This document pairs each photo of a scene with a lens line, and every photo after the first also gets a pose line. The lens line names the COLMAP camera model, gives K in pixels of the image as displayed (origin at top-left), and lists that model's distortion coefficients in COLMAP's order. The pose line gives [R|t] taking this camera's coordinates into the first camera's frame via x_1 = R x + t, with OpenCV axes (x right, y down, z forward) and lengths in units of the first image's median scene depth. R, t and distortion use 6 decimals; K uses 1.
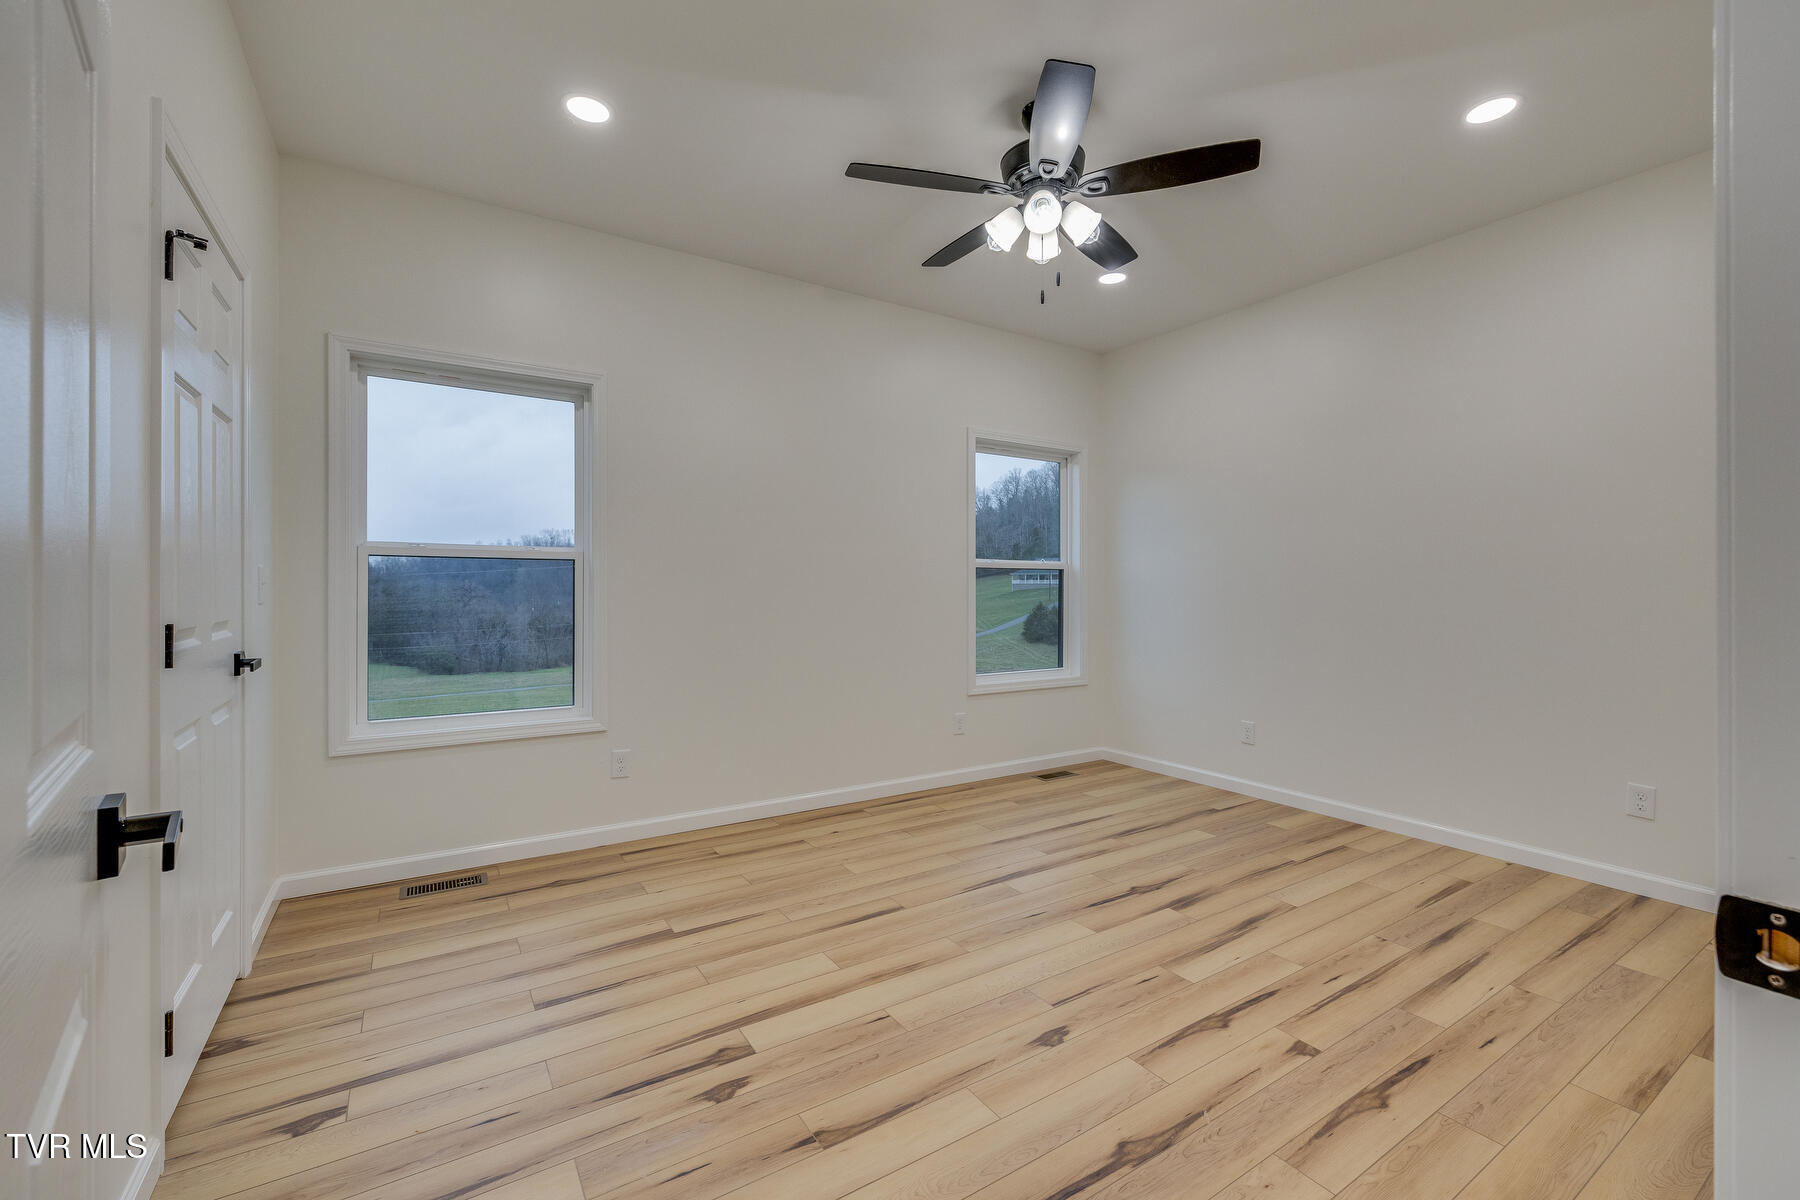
lens RADIAL K [[751.9, 0, 895.9], [0, 751.9, 585.7], [0, 0, 1]] dist [-0.000856, -0.000405]
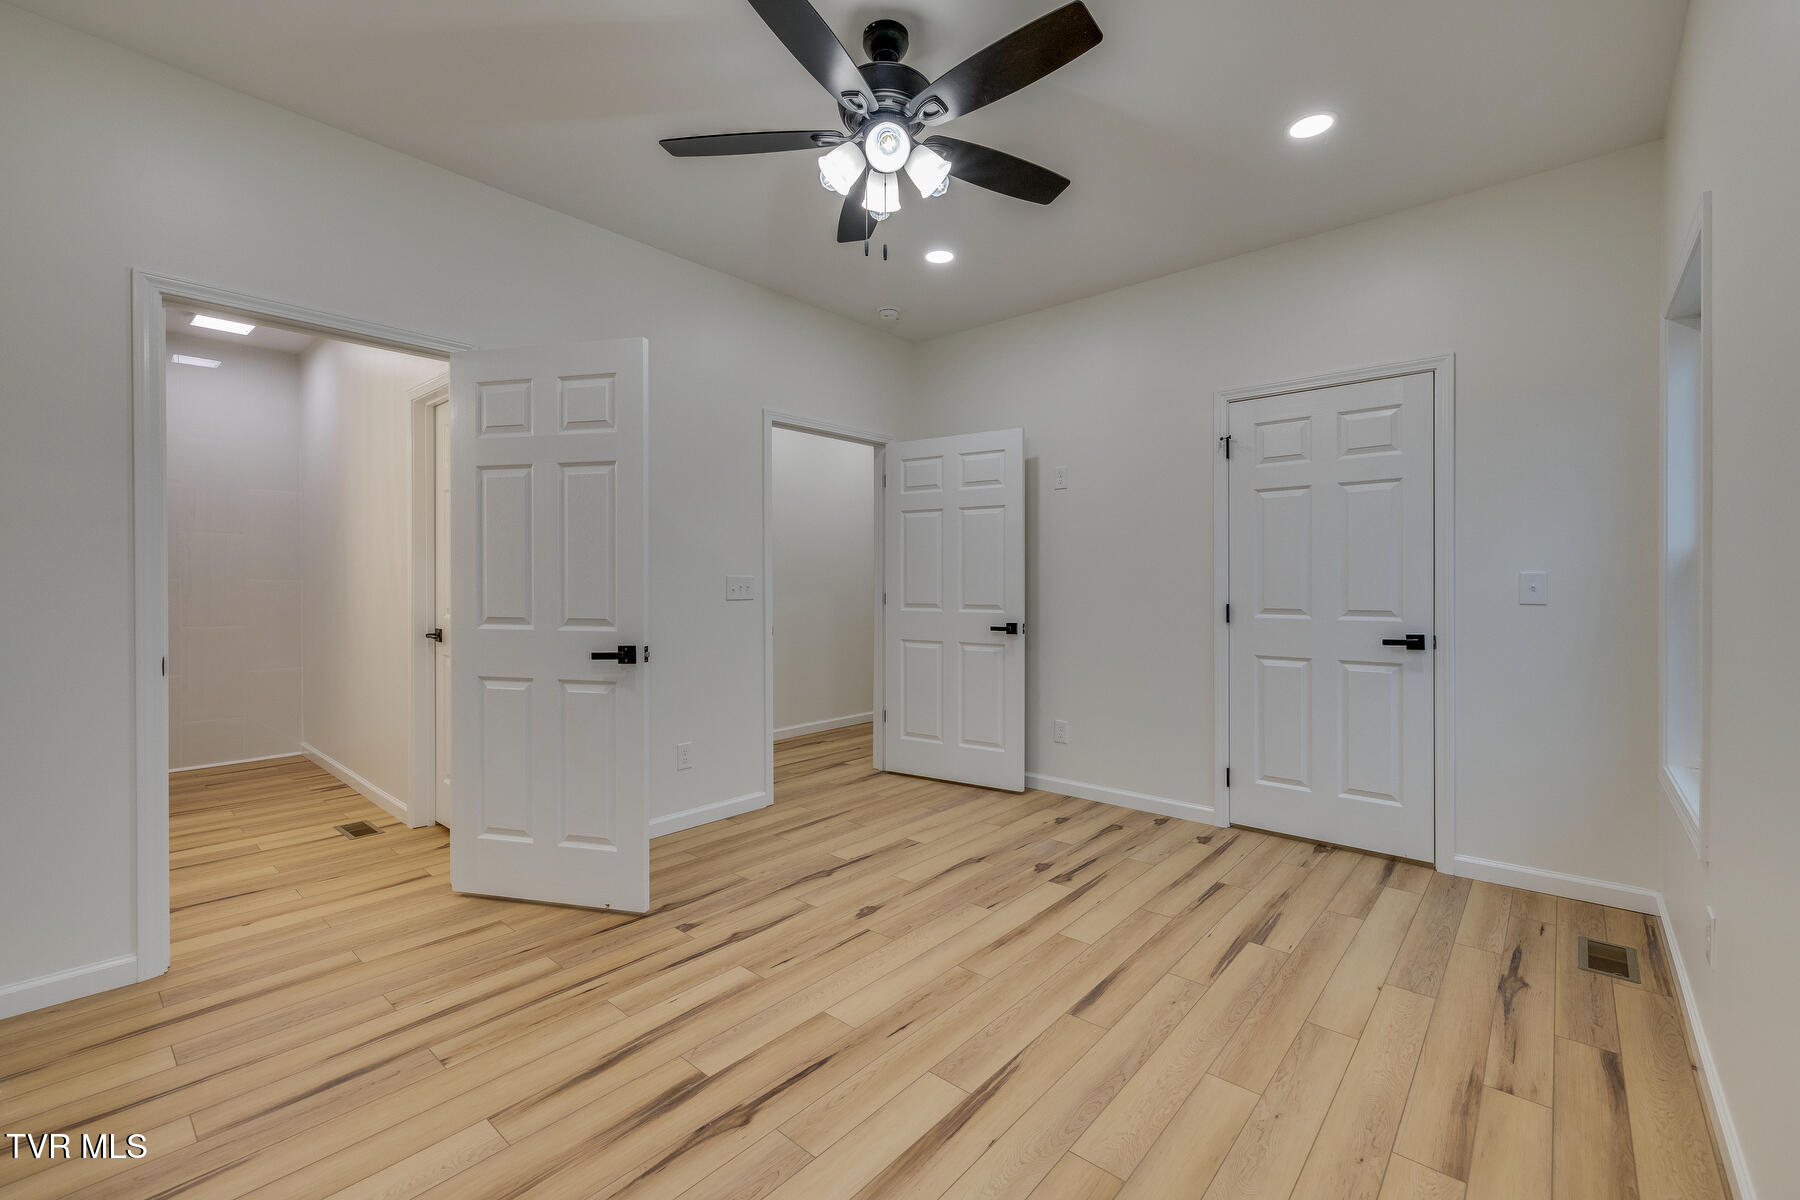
lens RADIAL K [[751.9, 0, 895.9], [0, 751.9, 585.7], [0, 0, 1]] dist [-0.000856, -0.000405]
pose [[-0.960523, -0.003645, -0.278178, 0.449812], [-0.003947, 0.999992, 0.000526, -0.001183], [0.278174, 0.001603, -0.960529, 1.931853]]
